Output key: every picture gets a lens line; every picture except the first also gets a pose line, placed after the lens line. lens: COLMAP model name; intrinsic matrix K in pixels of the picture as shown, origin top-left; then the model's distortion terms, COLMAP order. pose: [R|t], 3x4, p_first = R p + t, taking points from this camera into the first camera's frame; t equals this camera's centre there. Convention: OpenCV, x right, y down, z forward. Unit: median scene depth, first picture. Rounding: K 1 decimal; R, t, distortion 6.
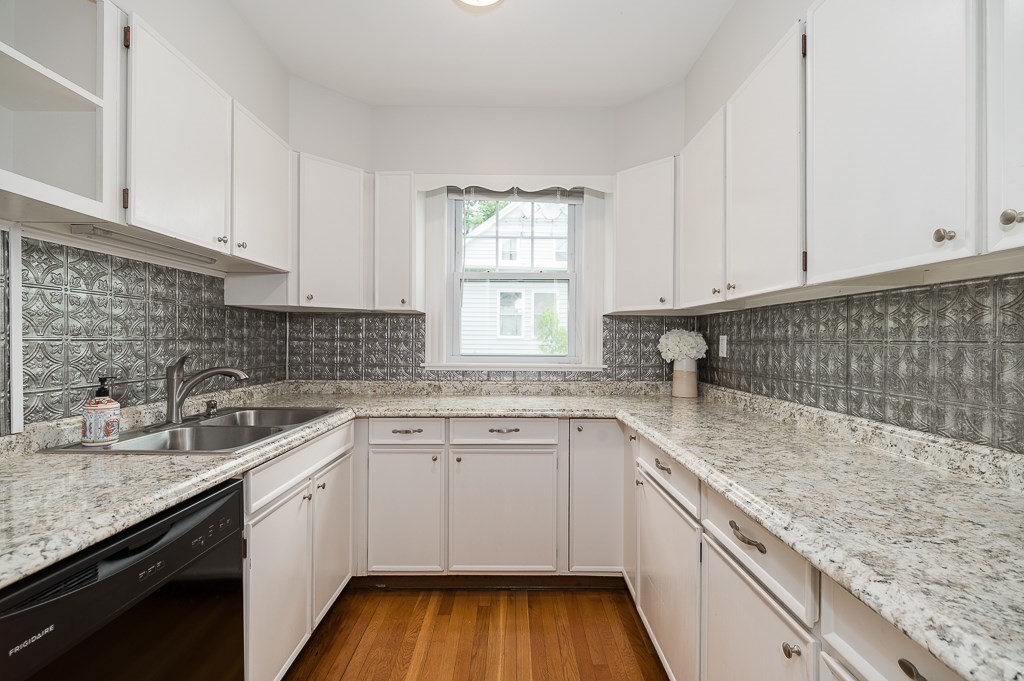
lens RADIAL K [[452.7, 0, 511.9], [0, 452.7, 342.7], [0, 0, 1]] dist [0.013479, 0.000278]
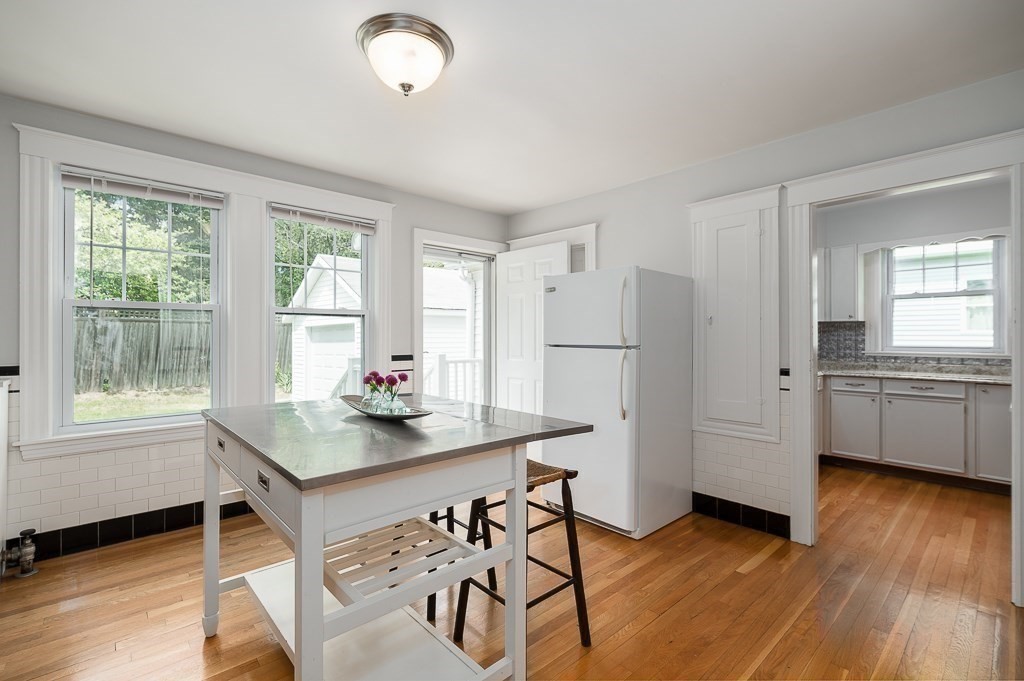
lens RADIAL K [[452.7, 0, 509.8], [0, 452.7, 338.9], [0, 0, 1]] dist [0.013479, 0.000278]
pose [[0.669340, -0.005282, -0.742937, 0.200511], [0.004851, 0.999984, -0.002740, -0.002938], [0.742940, -0.001770, 0.669355, -1.205897]]
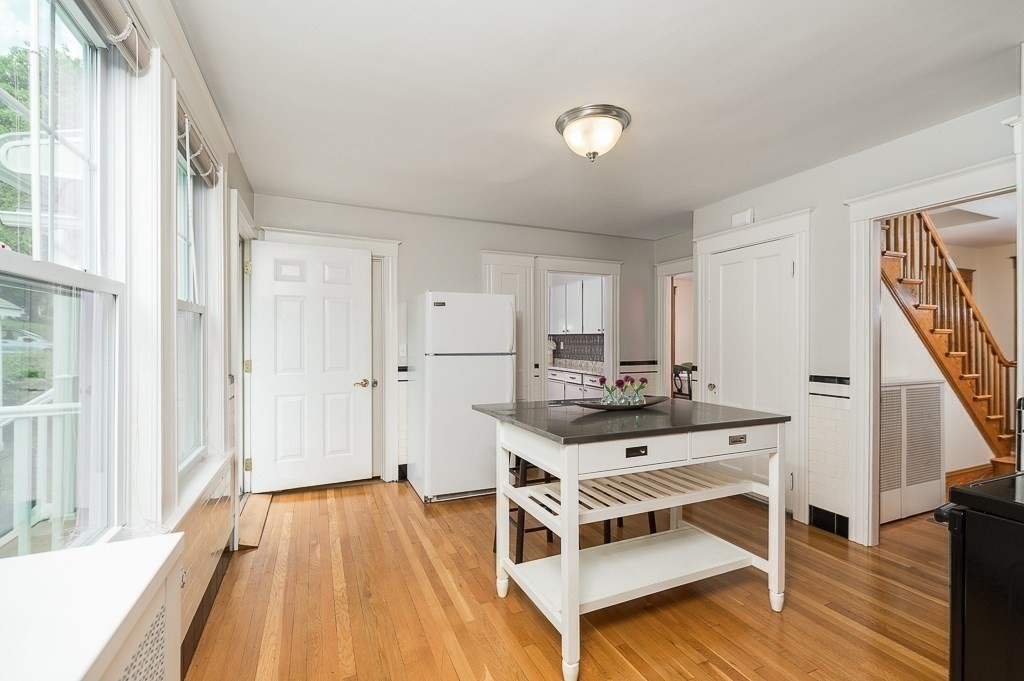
lens RADIAL K [[452.7, 0, 511.5], [0, 452.7, 340.8], [0, 0, 1]] dist [0.013479, 0.000278]
pose [[0.918638, -0.004866, 0.395069, -1.046997], [0.004832, 0.999988, 0.001079, -0.029068], [-0.395070, 0.000918, 0.918651, -1.665263]]
